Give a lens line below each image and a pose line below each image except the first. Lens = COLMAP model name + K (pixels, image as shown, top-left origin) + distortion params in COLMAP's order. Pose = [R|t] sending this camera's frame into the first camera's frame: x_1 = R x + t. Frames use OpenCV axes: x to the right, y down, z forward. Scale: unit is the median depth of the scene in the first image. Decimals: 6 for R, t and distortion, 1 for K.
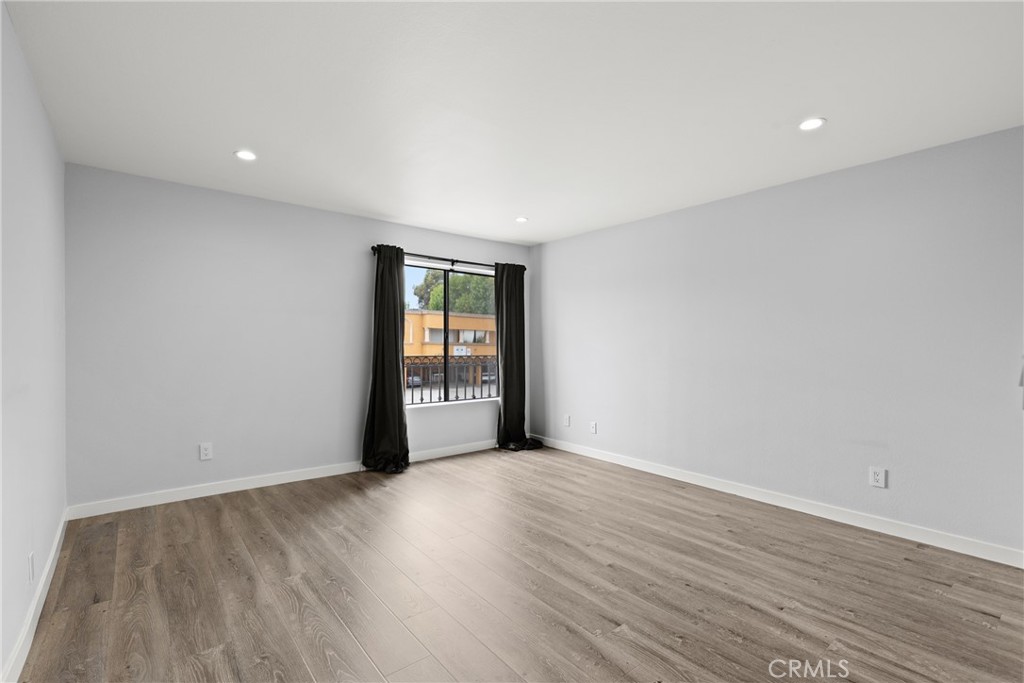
lens RADIAL K [[460.5, 0, 510.1], [0, 460.5, 347.7], [0, 0, 1]] dist [0.004388, 0.001005]
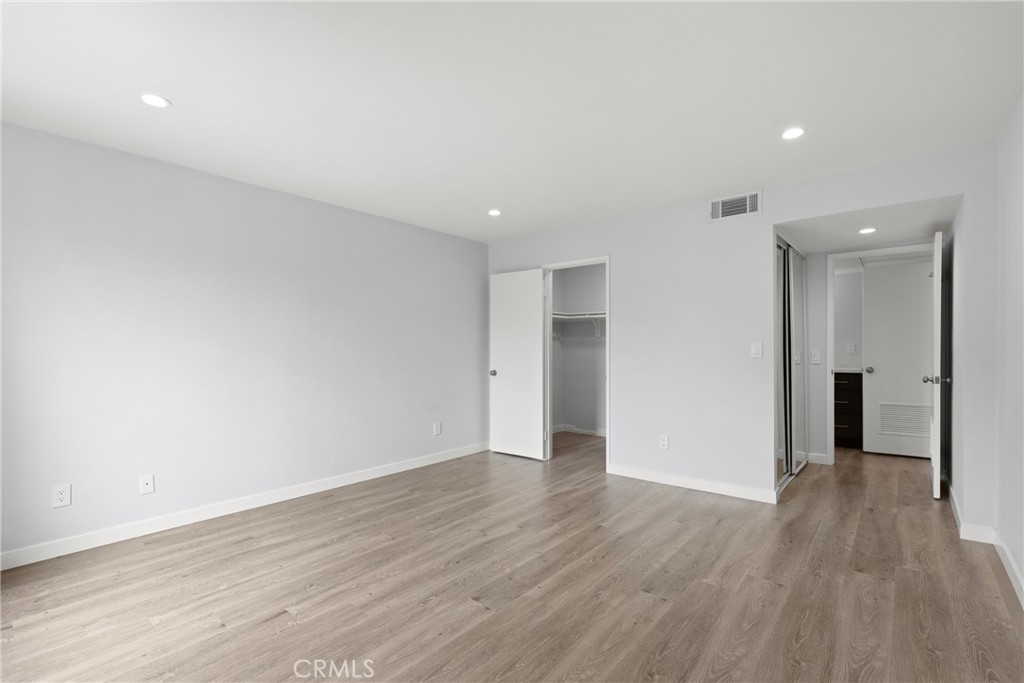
lens RADIAL K [[460.5, 0, 513.3], [0, 460.5, 347.2], [0, 0, 1]] dist [0.004388, 0.001005]
pose [[-0.187281, -0.006183, 0.982287, -0.897739], [0.007294, 0.999944, 0.007684, -0.011229], [-0.982279, 0.008604, -0.187226, 1.148413]]
